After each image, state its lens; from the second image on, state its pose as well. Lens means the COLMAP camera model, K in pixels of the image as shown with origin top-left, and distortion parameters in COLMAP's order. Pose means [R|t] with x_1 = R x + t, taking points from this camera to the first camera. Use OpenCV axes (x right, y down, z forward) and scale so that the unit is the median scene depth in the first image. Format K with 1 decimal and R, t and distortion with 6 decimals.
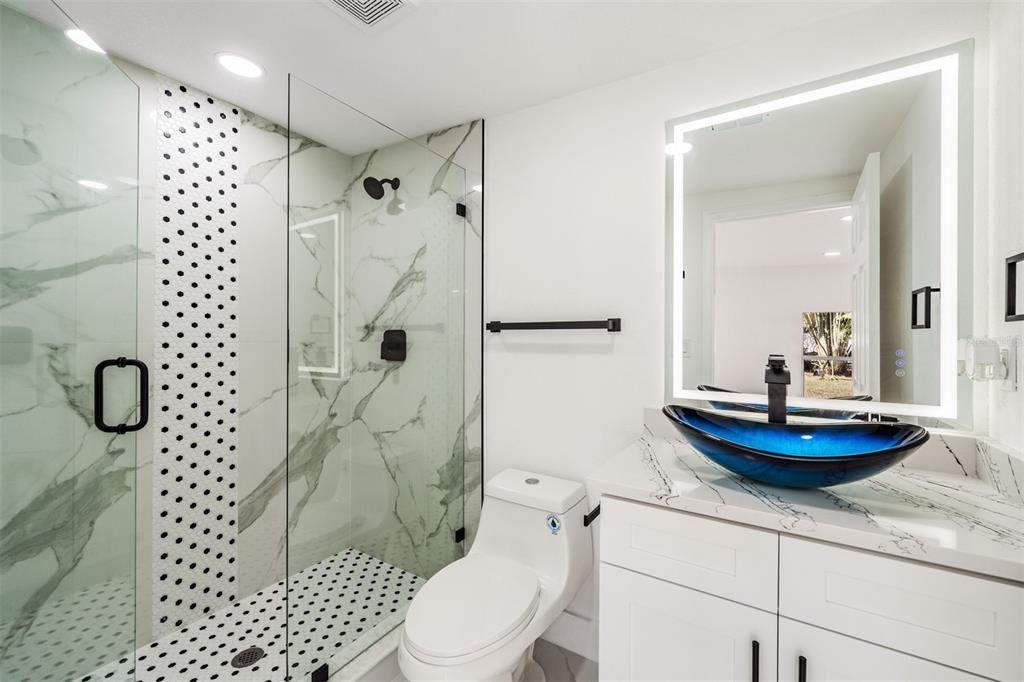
lens RADIAL K [[418.0, 0, 511.7], [0, 418.0, 339.5], [0, 0, 1]] dist [0.012249, 0.000228]
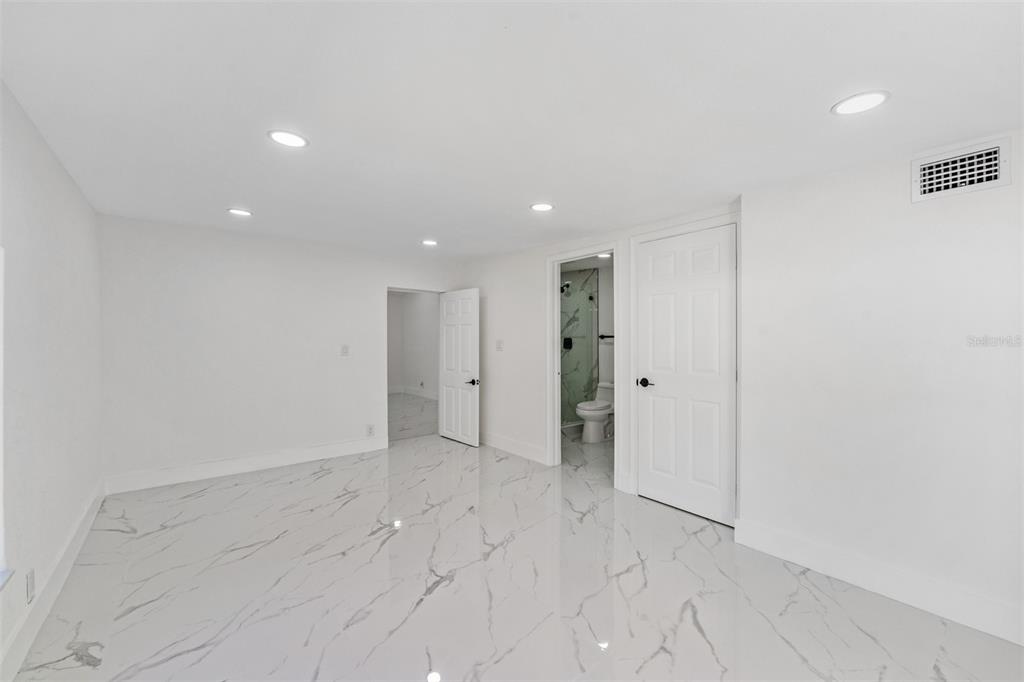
lens RADIAL K [[418.0, 0, 517.1], [0, 418.0, 341.7], [0, 0, 1]] dist [0.012249, 0.000228]
pose [[0.952590, -0.007195, -0.304172, 0.277229], [0.006500, 0.999973, -0.003300, 0.010385], [0.304188, 0.001166, 0.952611, -1.959720]]
